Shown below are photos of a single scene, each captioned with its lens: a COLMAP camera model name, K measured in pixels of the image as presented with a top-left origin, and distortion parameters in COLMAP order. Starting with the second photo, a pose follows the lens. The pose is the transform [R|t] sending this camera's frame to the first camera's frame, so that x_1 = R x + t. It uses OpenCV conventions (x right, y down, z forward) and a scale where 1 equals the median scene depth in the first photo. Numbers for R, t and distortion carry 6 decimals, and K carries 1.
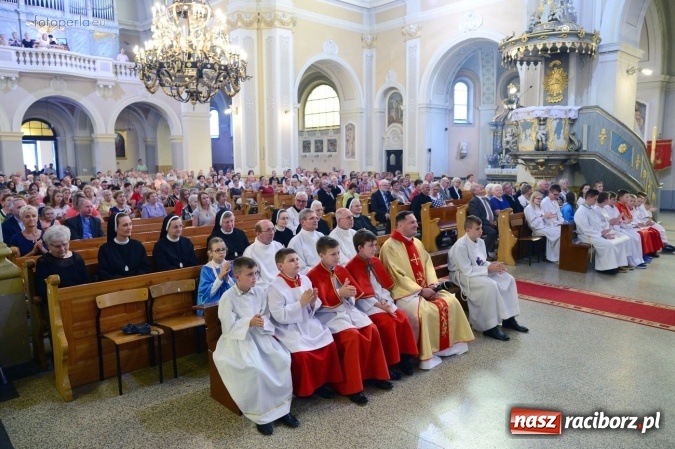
lens RADIAL K [[500.6, 0, 335.9], [0, 500.6, 225.7], [0, 0, 1]] dist [-0.047516, 0.043736]
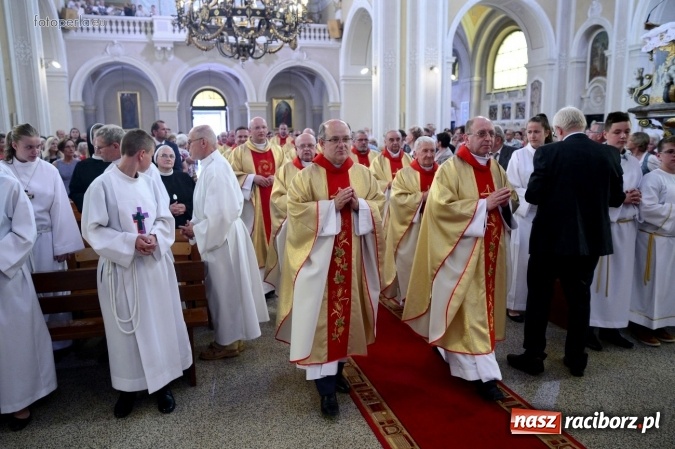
lens RADIAL K [[556.5, 0, 336.9], [0, 556.5, 223.4], [0, 0, 1]] dist [0.007842, 0.026171]
pose [[0.889224, 0.070474, -0.452010, 0.172773], [-0.056989, 0.997431, 0.043401, -0.009629], [0.453908, -0.012834, 0.890956, 0.123550]]
